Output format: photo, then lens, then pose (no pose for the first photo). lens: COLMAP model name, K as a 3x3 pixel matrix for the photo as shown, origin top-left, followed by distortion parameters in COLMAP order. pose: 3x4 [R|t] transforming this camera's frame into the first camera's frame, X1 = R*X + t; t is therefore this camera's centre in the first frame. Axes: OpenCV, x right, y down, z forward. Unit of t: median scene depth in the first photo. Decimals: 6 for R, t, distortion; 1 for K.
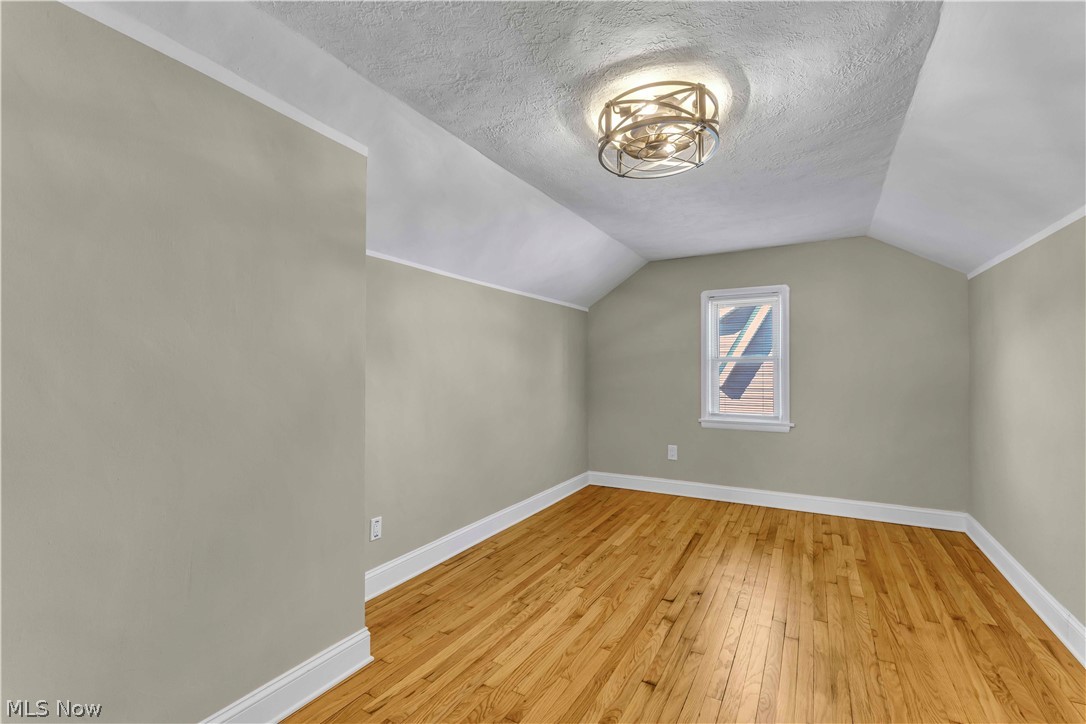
lens RADIAL K [[490.0, 0, 543.6], [0, 490.0, 365.9], [0, 0, 1]] dist [-0.000165, -0.000232]
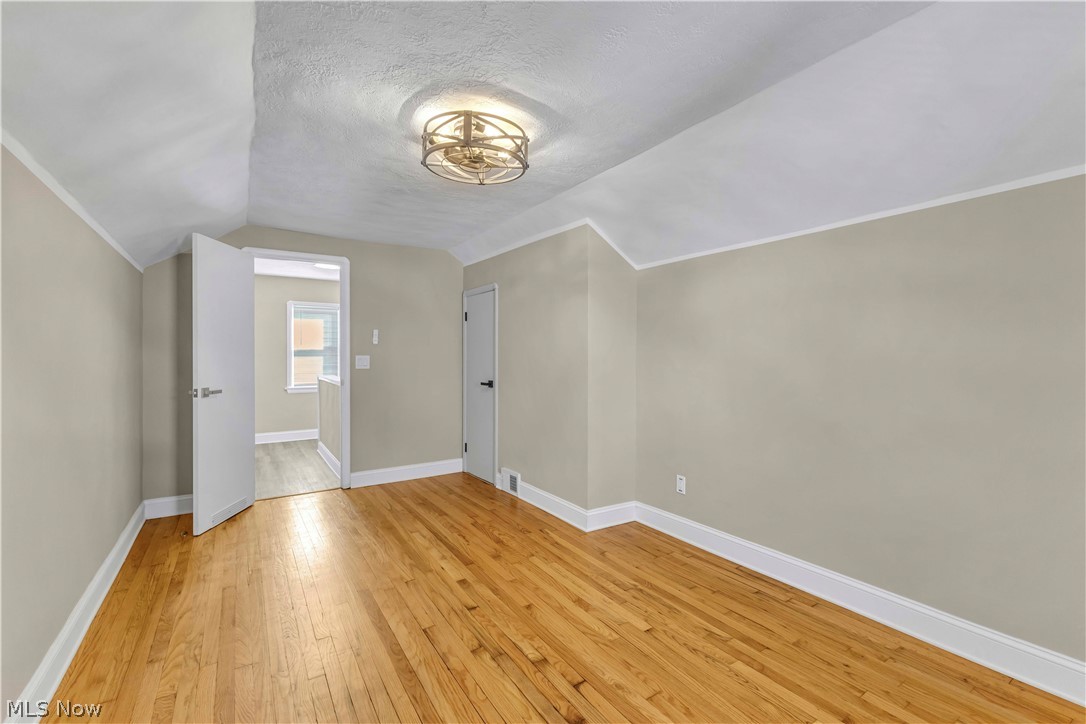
lens RADIAL K [[490.0, 0, 544.0], [0, 490.0, 357.3], [0, 0, 1]] dist [-0.000165, -0.000232]
pose [[-0.484129, 0.013874, -0.874886, 0.898752], [0.012844, 0.999879, 0.008749, -0.002684], [0.874902, -0.007002, -0.484249, 1.308232]]
